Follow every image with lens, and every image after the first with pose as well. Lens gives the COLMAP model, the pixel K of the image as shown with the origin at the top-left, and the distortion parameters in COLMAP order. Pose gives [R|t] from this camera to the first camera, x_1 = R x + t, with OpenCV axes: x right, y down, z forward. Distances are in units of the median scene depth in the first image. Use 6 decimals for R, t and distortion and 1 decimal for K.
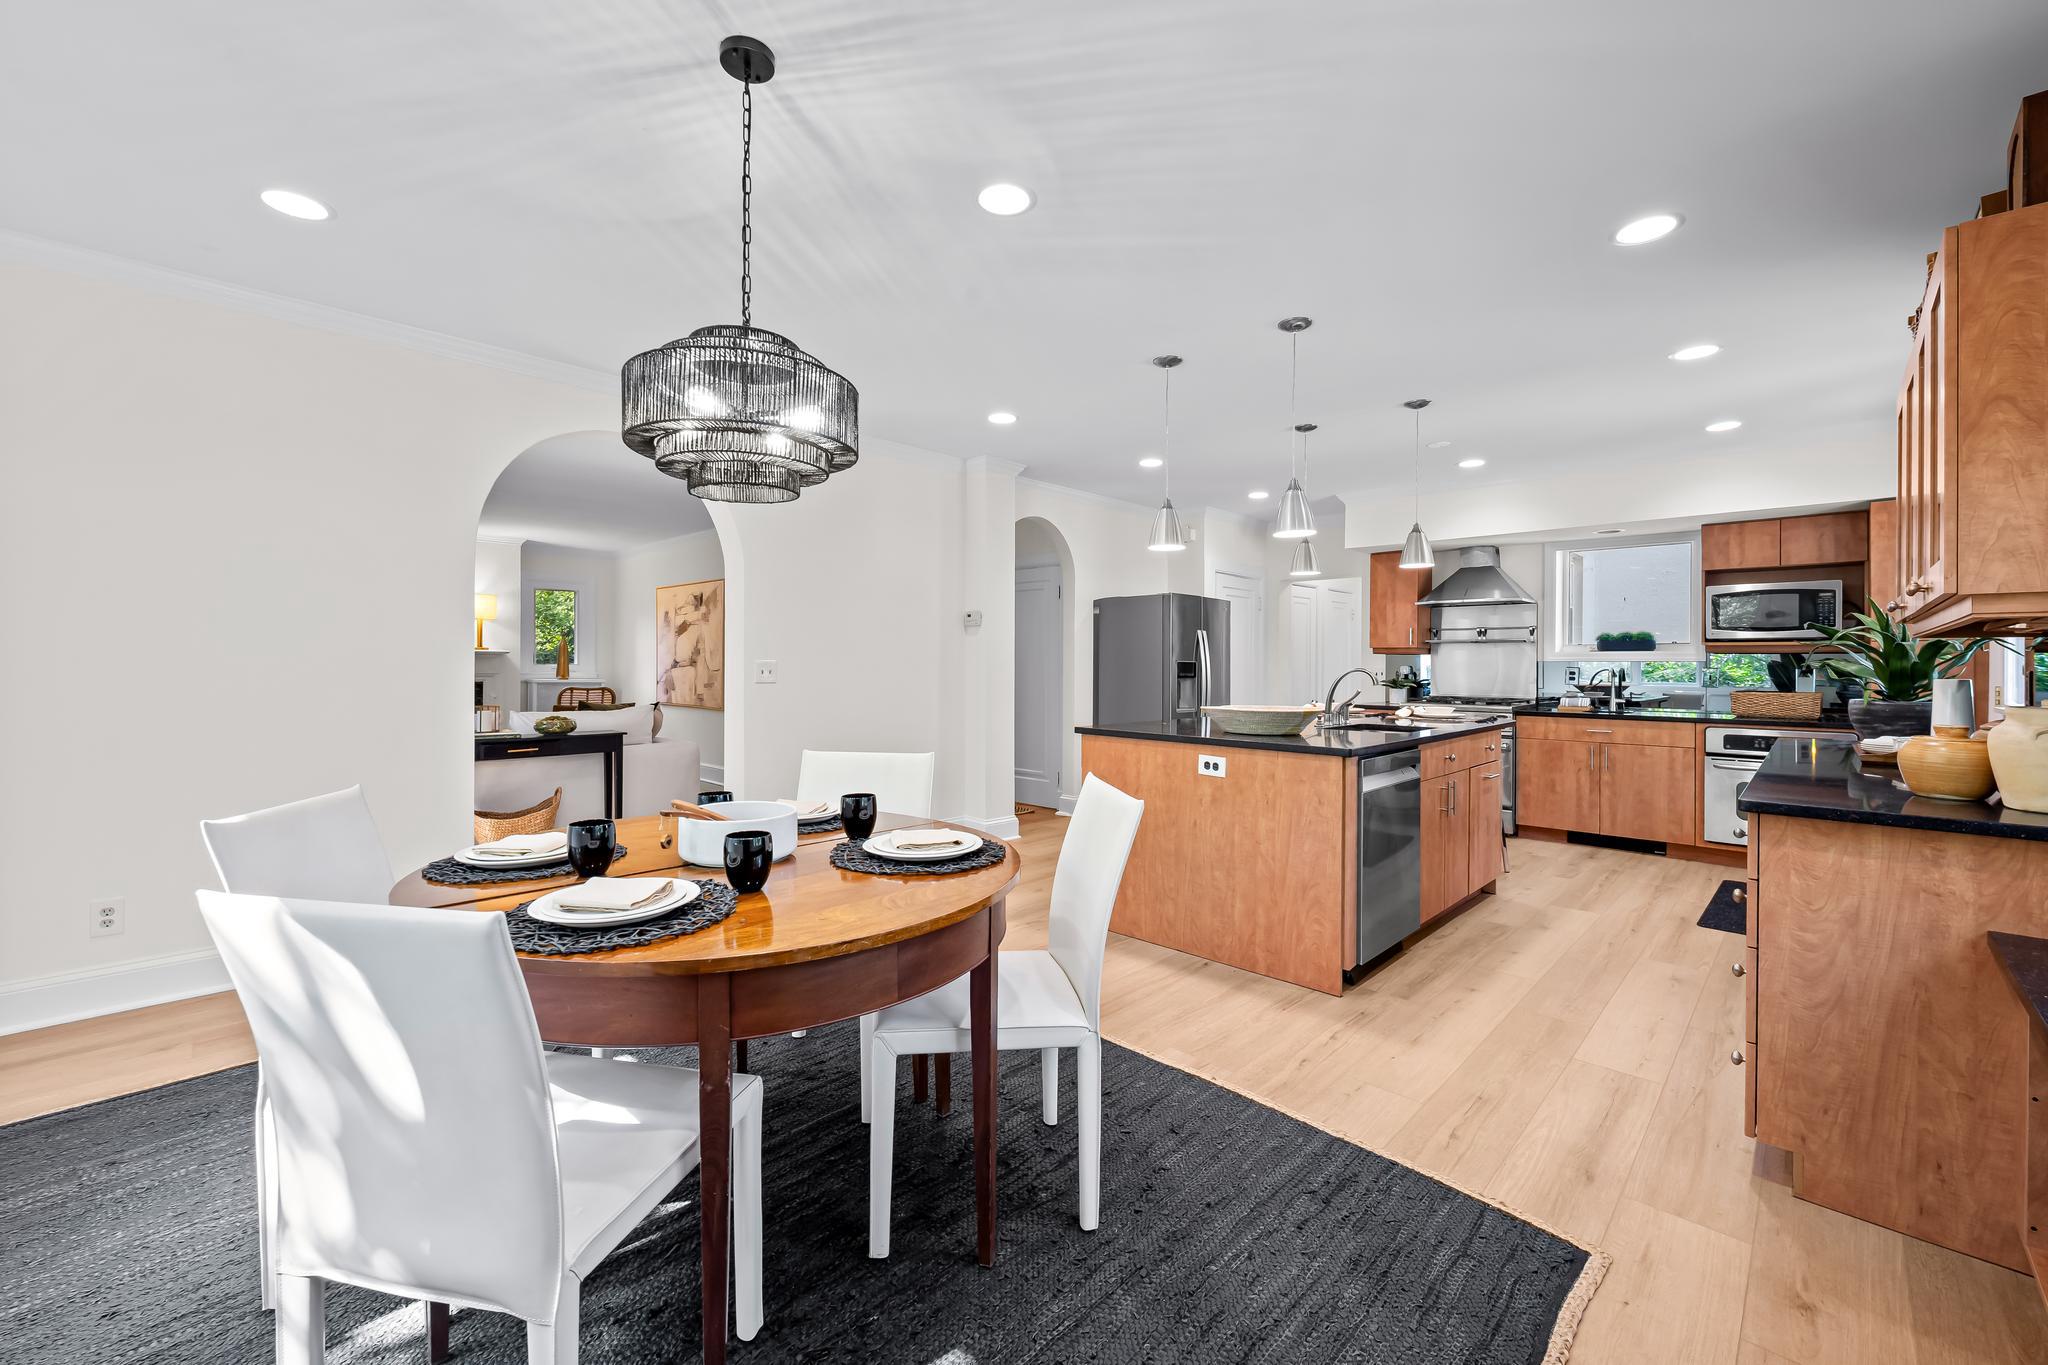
lens RADIAL K [[825.8, 0, 1024.9], [0, 825.8, 659.6], [0, 0, 1]] dist [-0.003270, -0.000247]
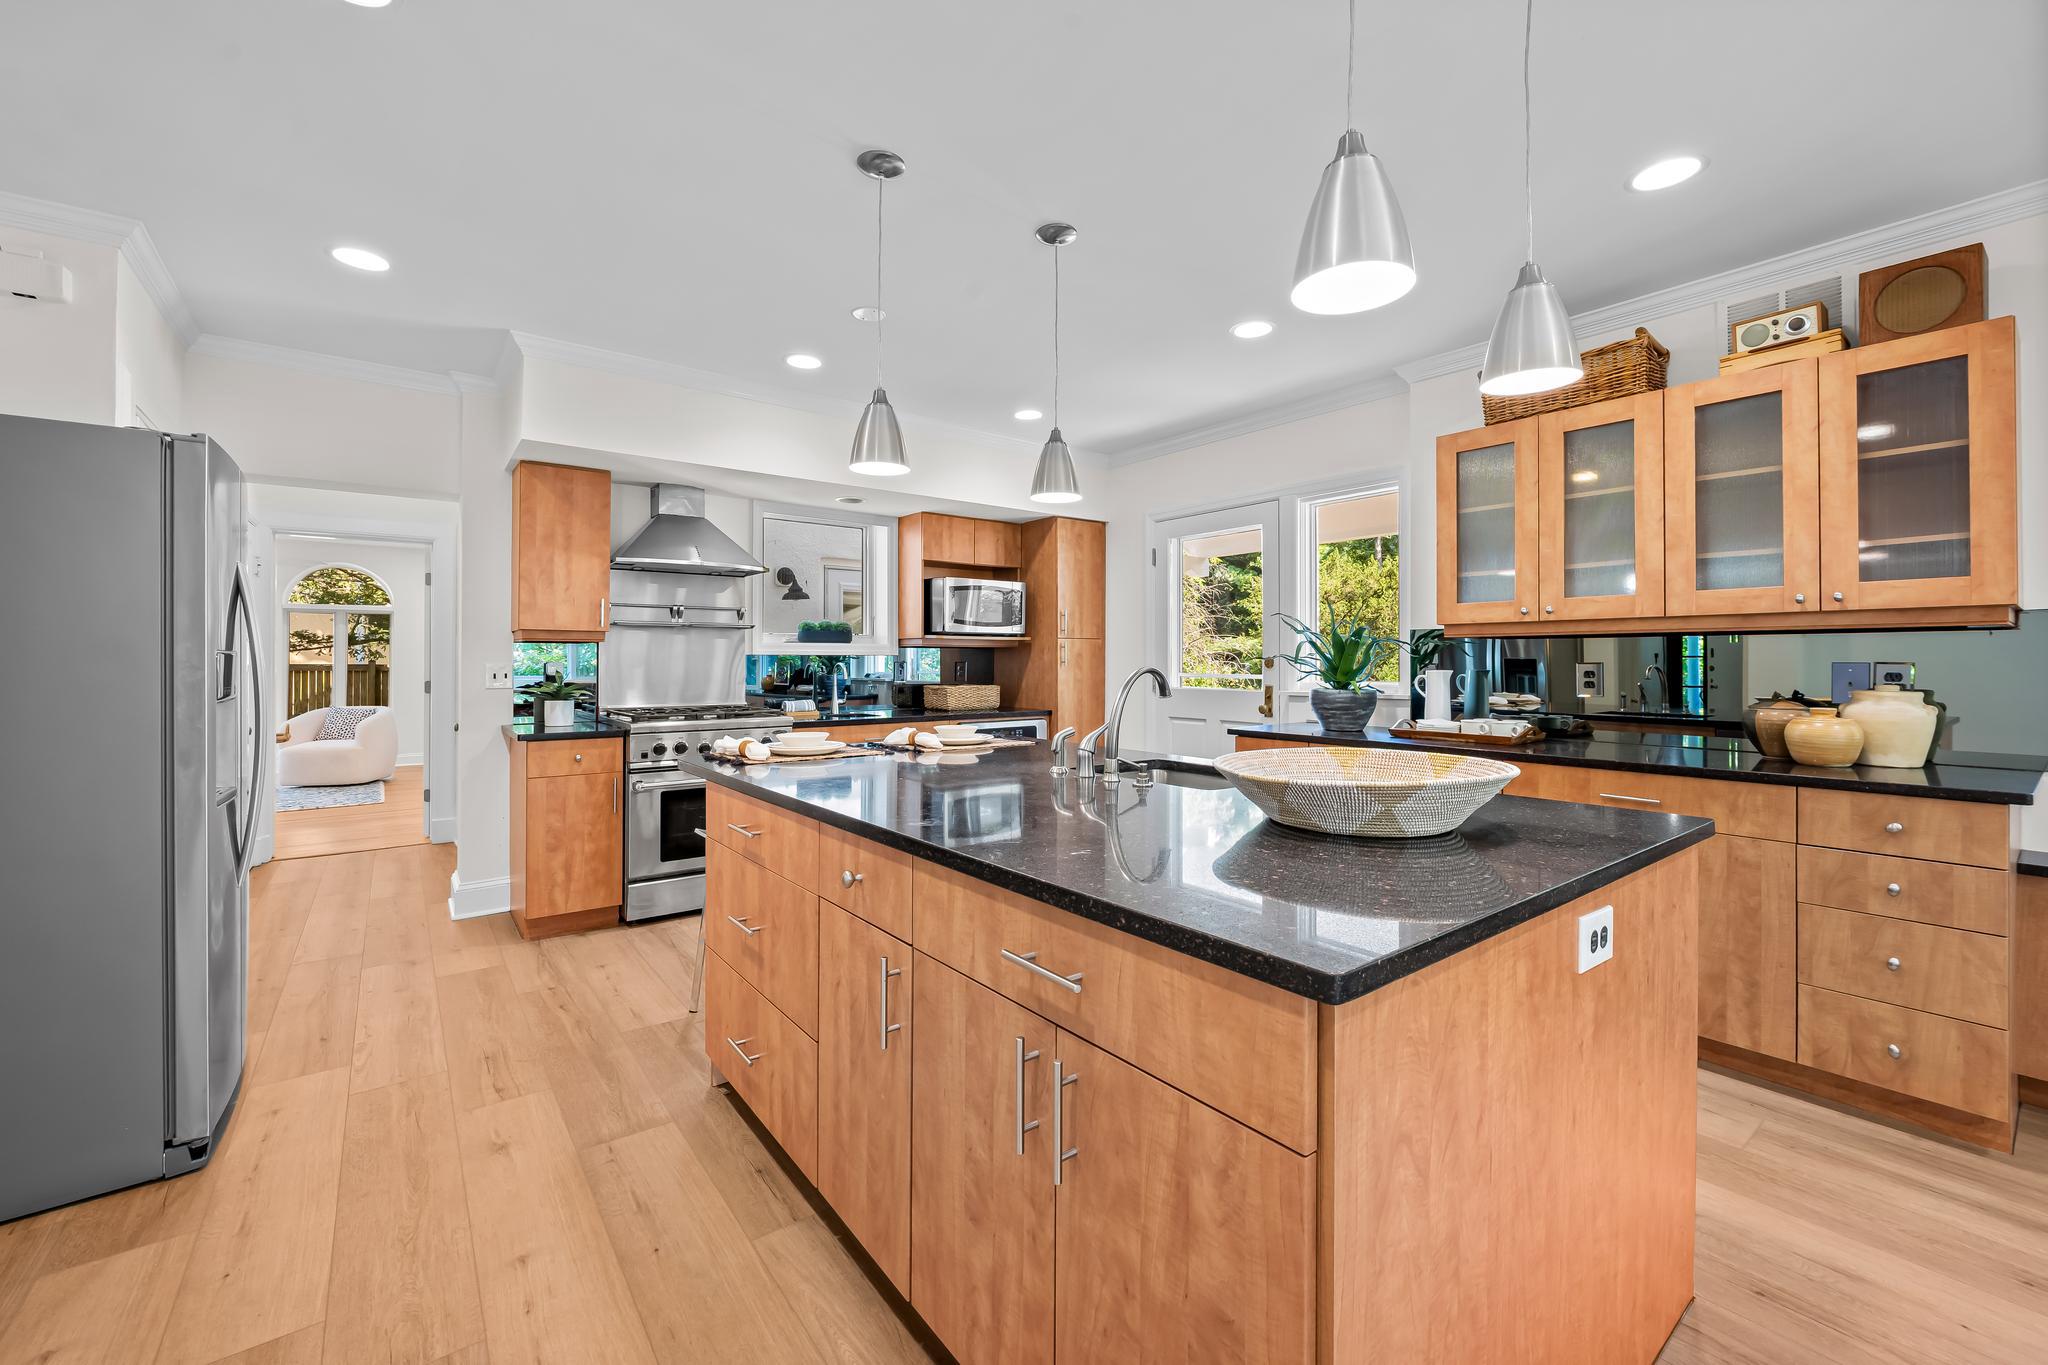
lens RADIAL K [[830.1, 0, 1022.6], [0, 830.1, 654.7], [0, 0, 1]] dist [-0.002263, -0.000515]
pose [[0.139819, 0.001084, 0.990176, -0.107853], [-0.004421, 0.999990, -0.000470, 0.001661], [-0.990167, -0.004311, 0.139823, 0.741171]]
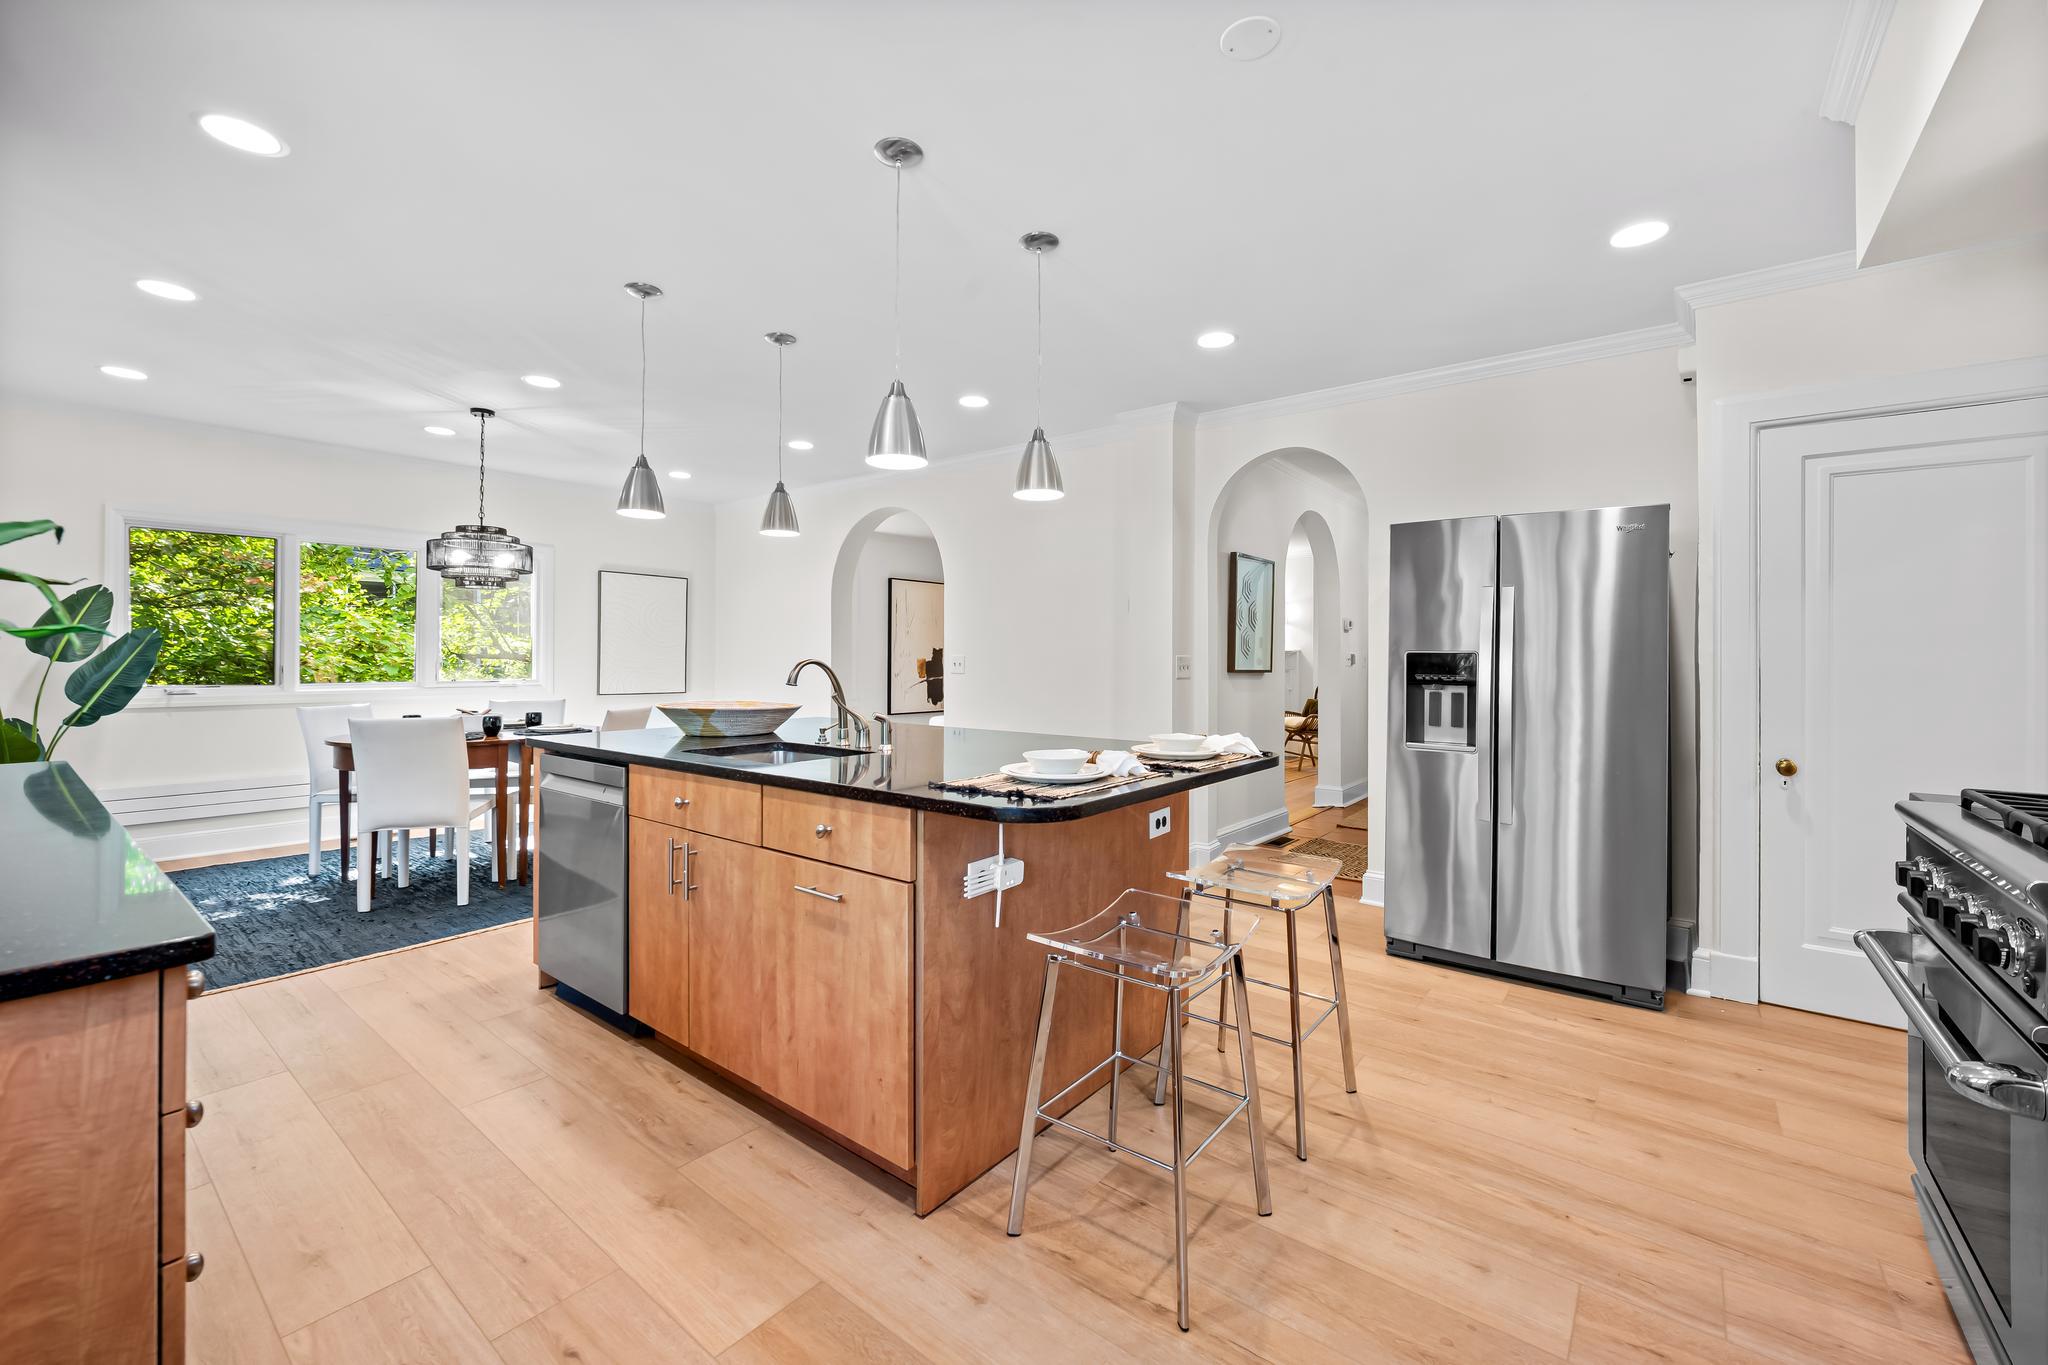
lens RADIAL K [[830.1, 0, 1022.6], [0, 830.1, 654.7], [0, 0, 1]] dist [-0.002263, -0.000515]
pose [[0.104872, -0.009617, -0.994439, 0.789246], [-0.001420, 0.999951, -0.009820, 0.009650], [0.994485, 0.002442, 0.104853, 0.807836]]
